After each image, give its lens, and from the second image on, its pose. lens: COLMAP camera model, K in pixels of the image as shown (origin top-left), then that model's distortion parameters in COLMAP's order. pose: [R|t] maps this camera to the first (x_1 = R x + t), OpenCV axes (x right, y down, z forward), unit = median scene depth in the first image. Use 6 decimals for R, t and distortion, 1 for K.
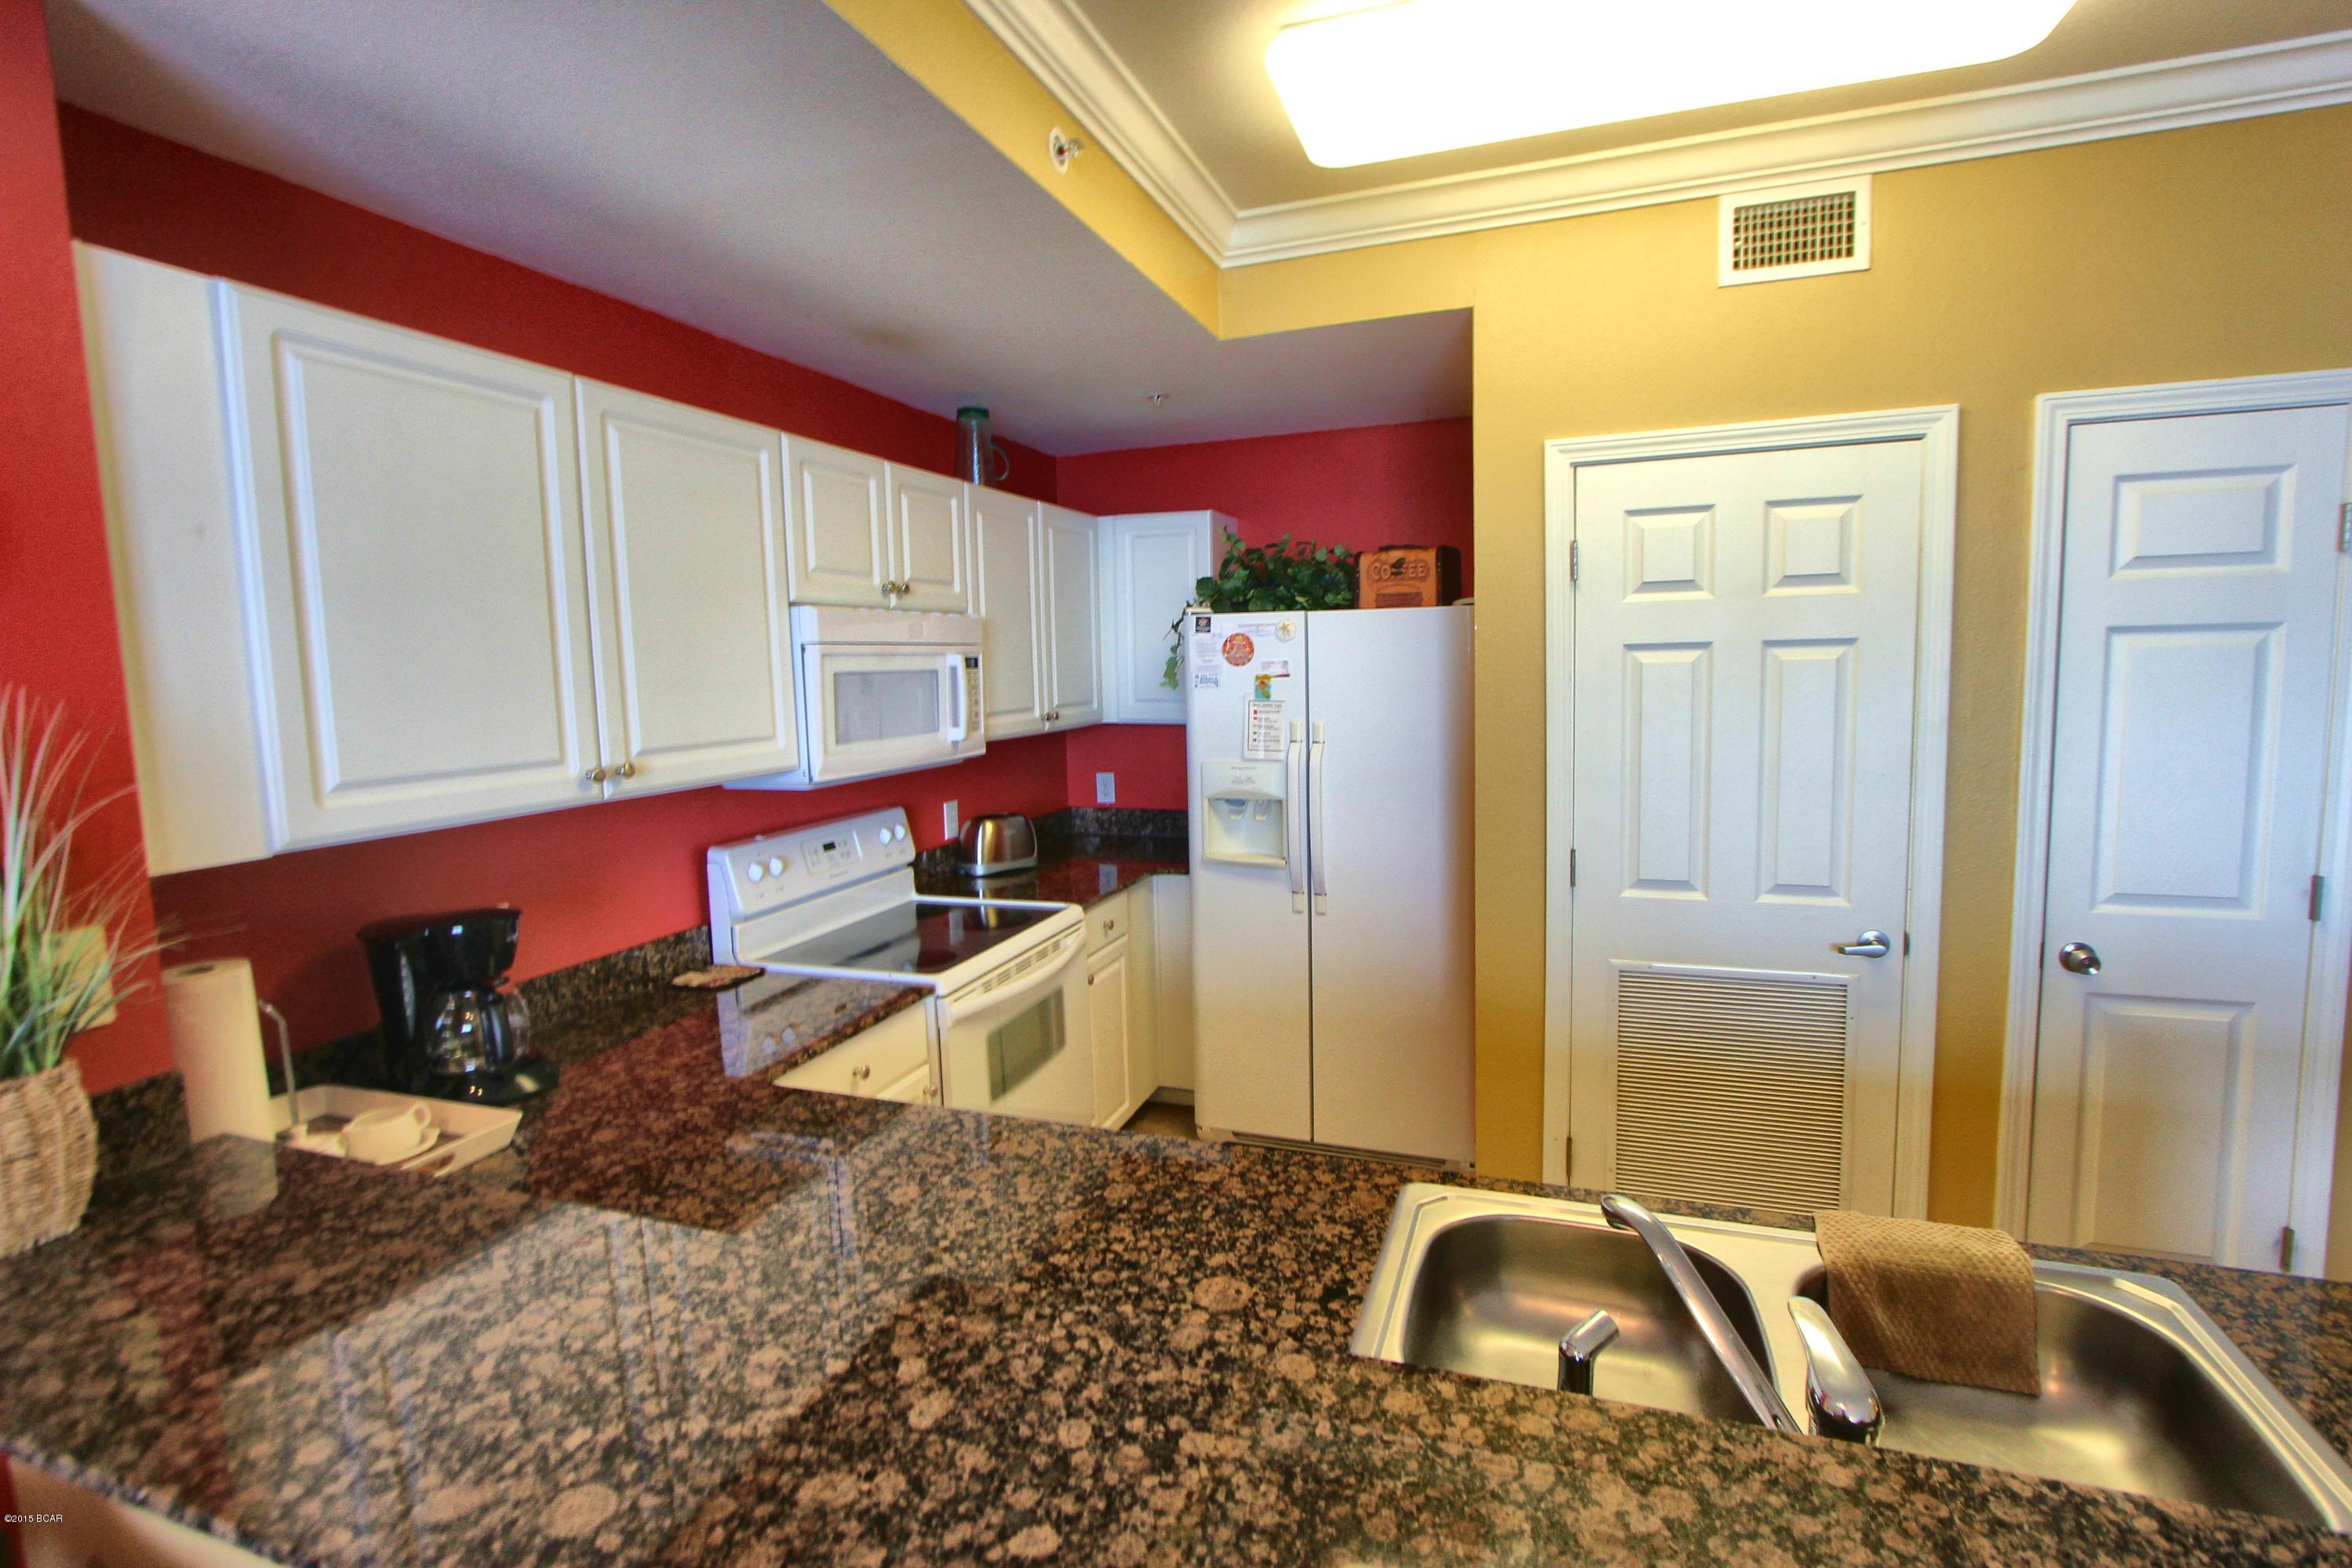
lens RADIAL K [[1083.8, 0, 1191.5], [0, 1083.8, 764.0], [0, 0, 1]] dist [-0.019839, 0.003853]
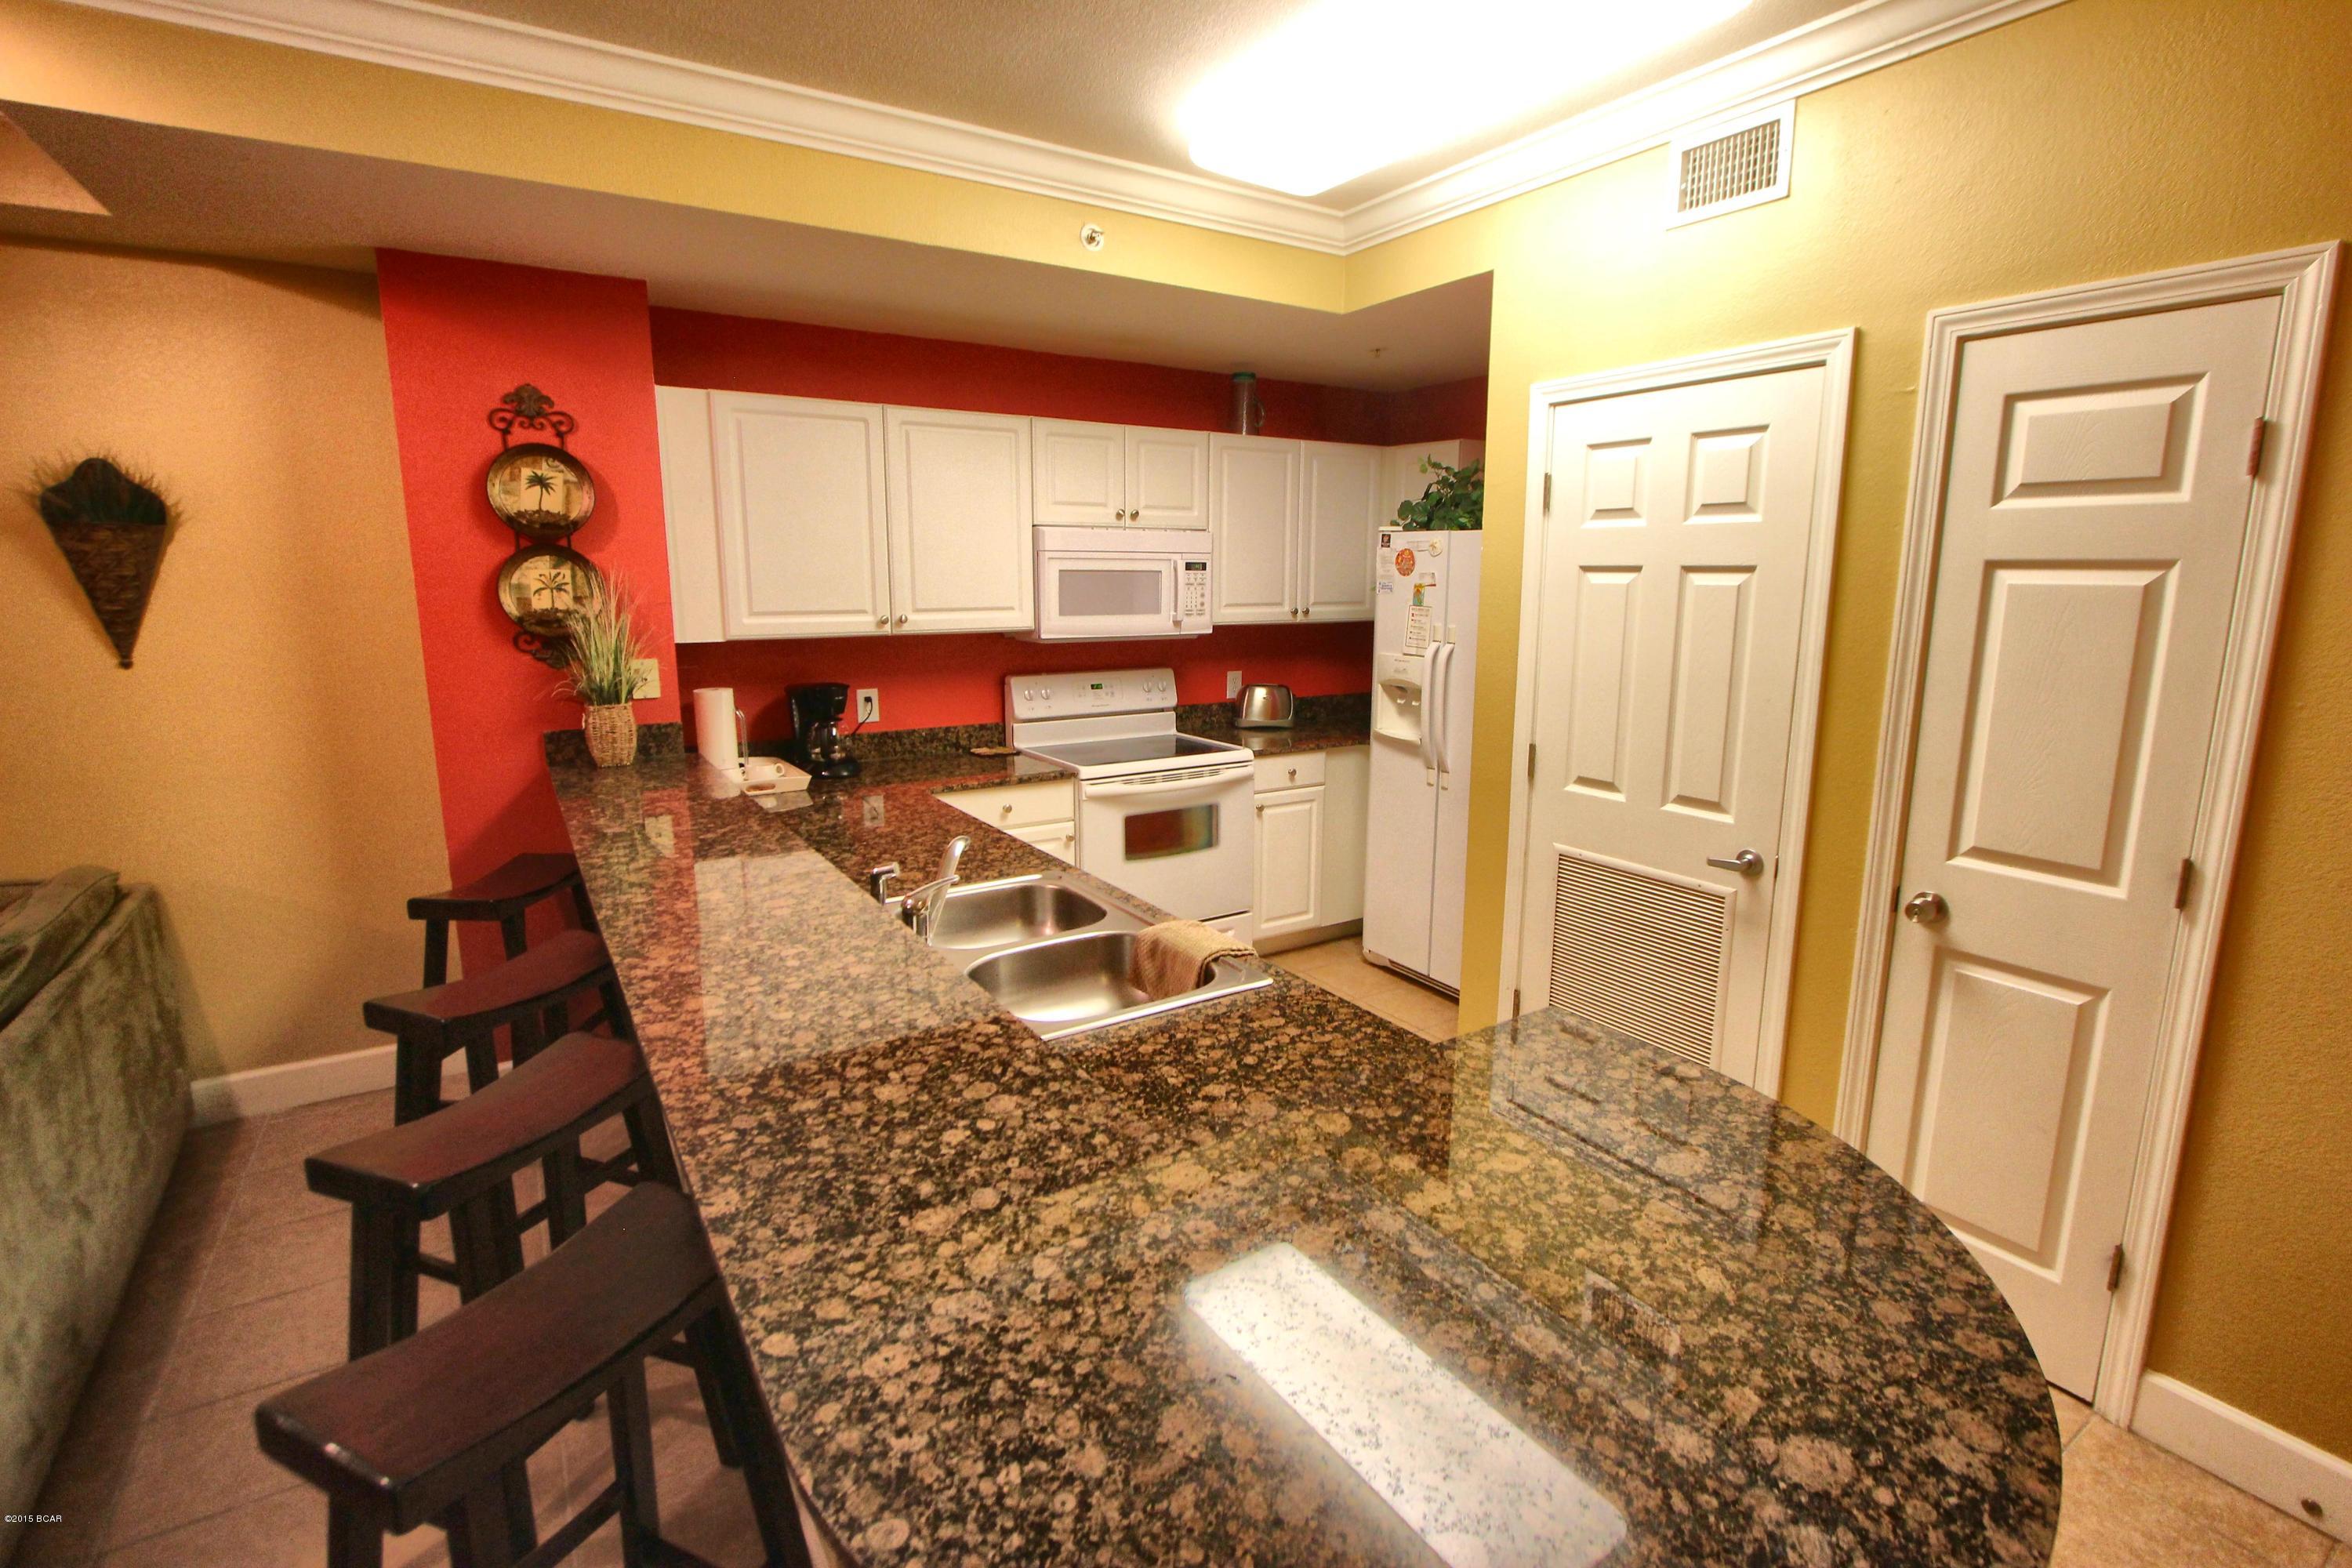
lens RADIAL K [[1083.8, 0, 1191.5], [0, 1083.8, 764.0], [0, 0, 1]] dist [-0.019839, 0.003853]
pose [[0.792832, 0.136021, -0.594067, 0.899670], [-0.083631, 0.989836, 0.115026, -0.002450], [0.603675, -0.041514, 0.796149, -0.171884]]
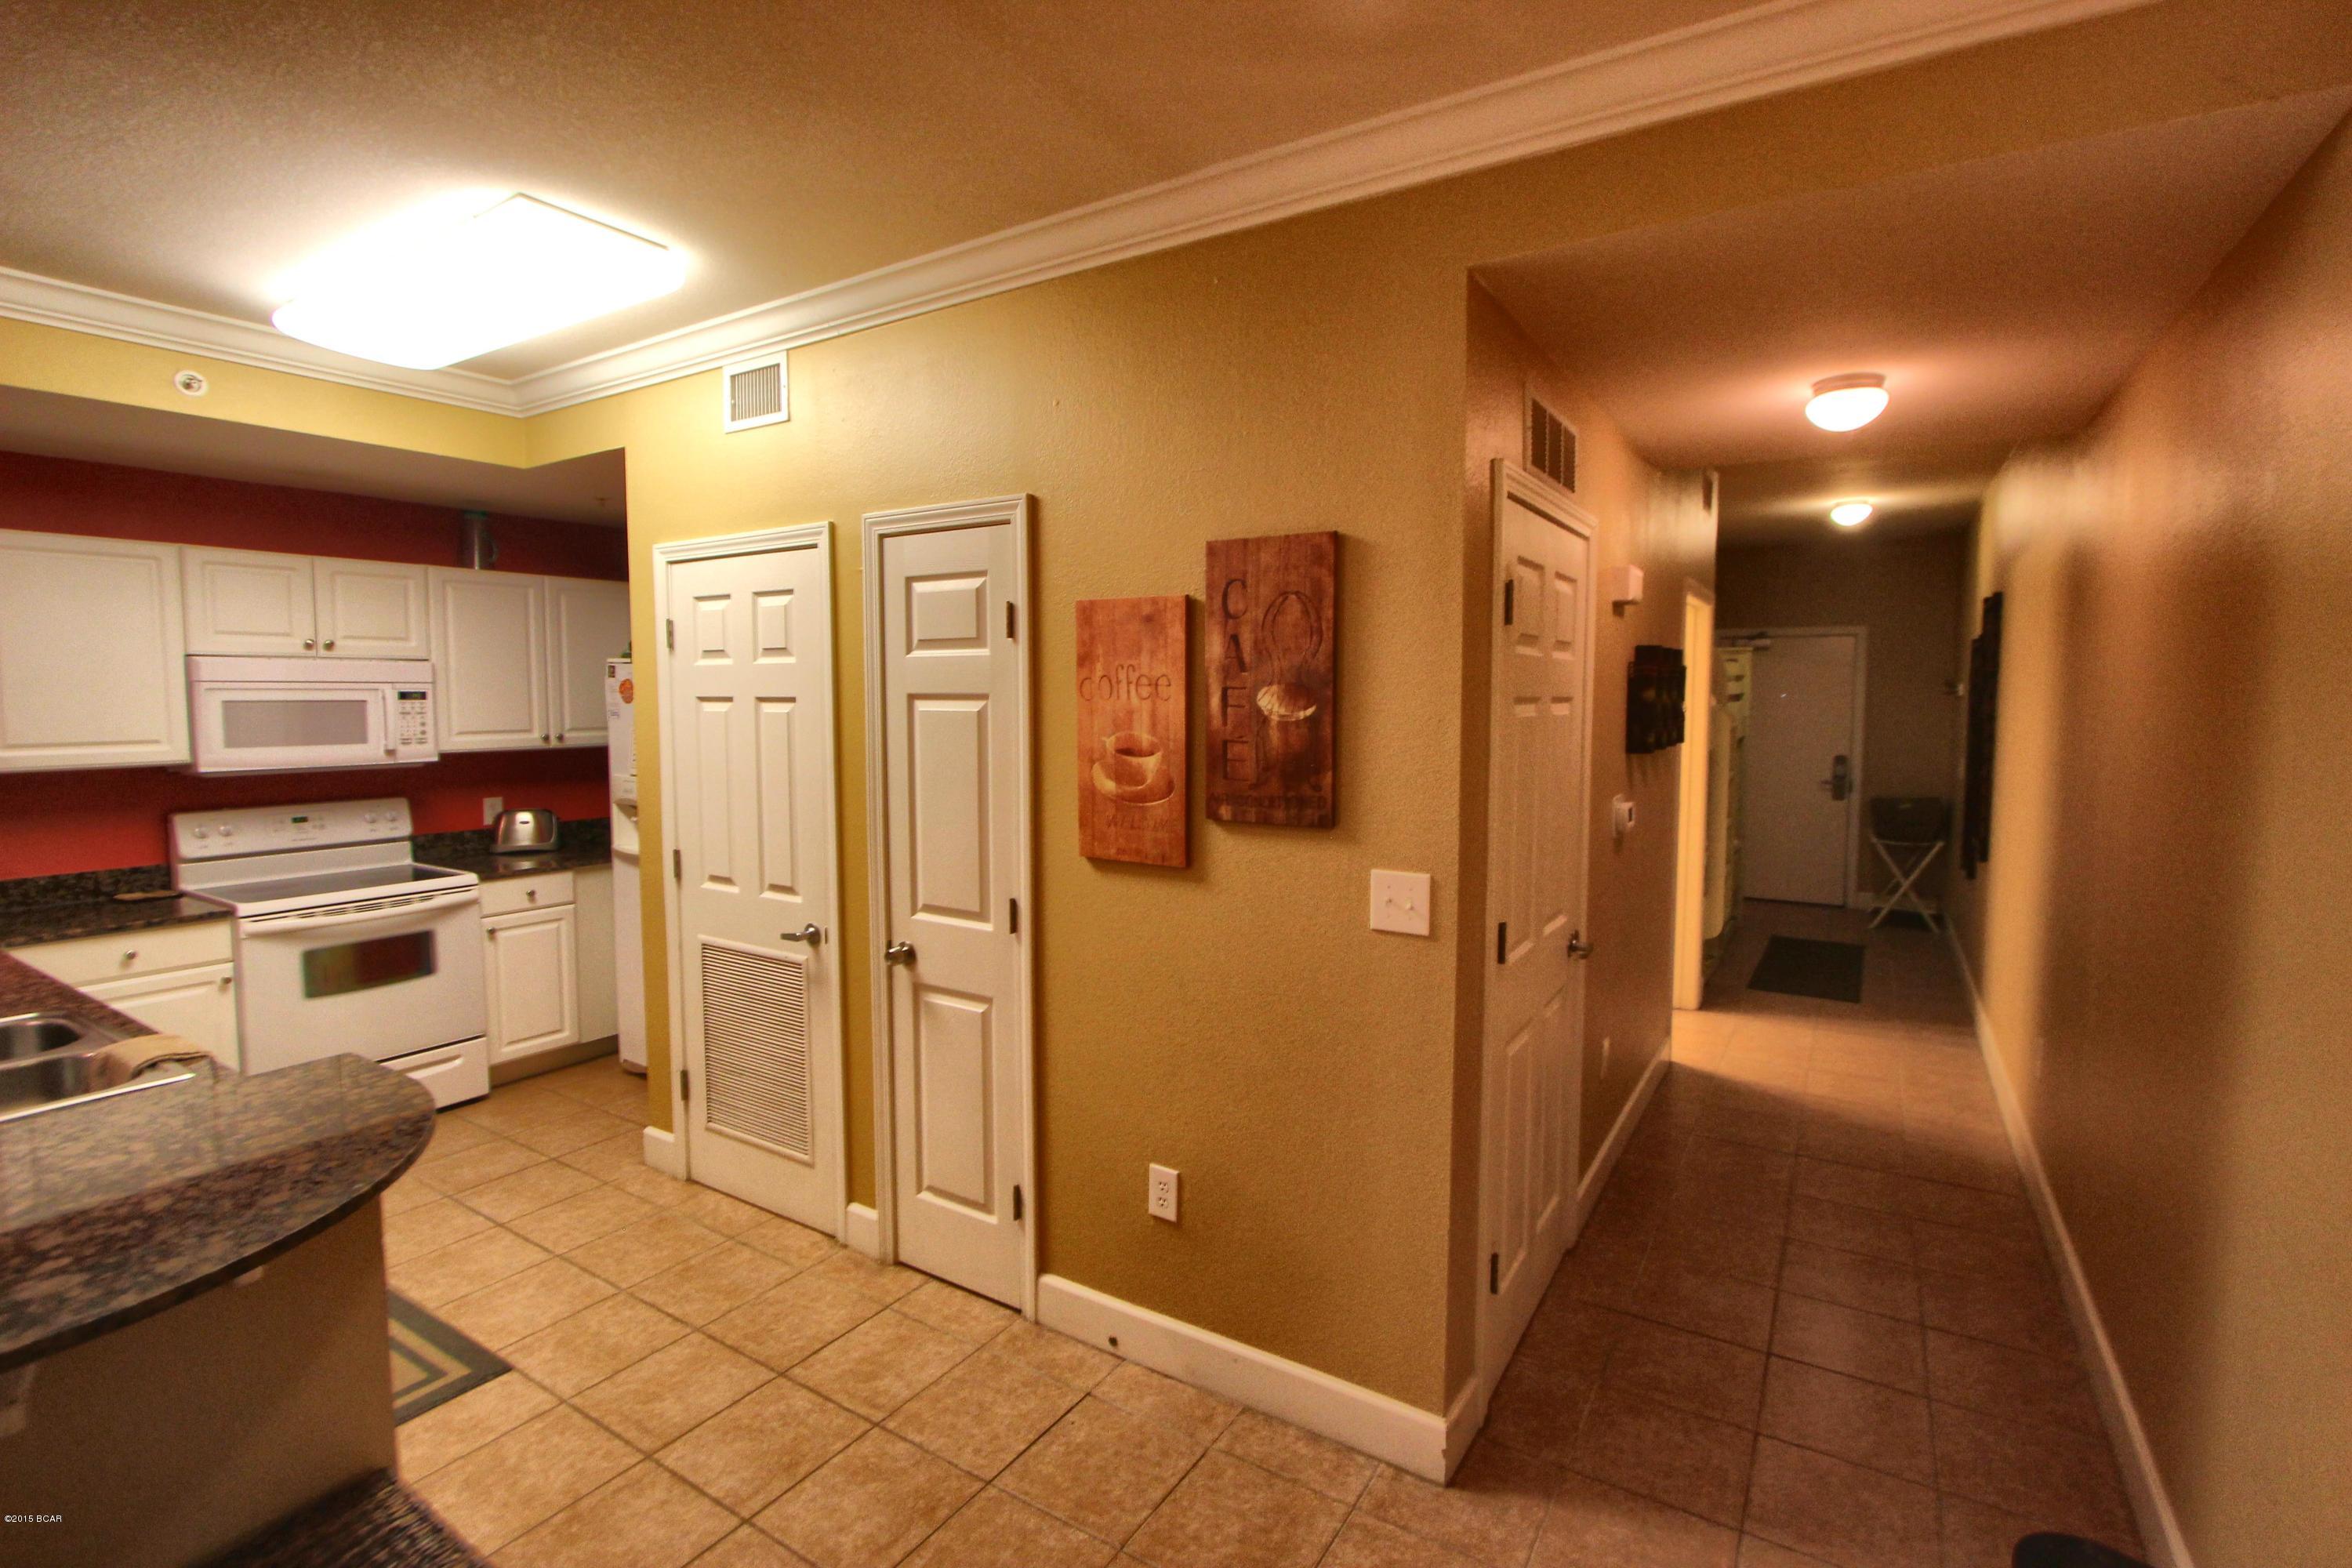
lens RADIAL K [[1083.8, 0, 1191.5], [0, 1083.8, 764.0], [0, 0, 1]] dist [-0.019839, 0.003853]
pose [[0.975622, 0.041924, -0.215414, 1.491029], [-0.047485, 0.998657, -0.020705, -0.033460], [0.214257, 0.030430, 0.976303, -0.192409]]
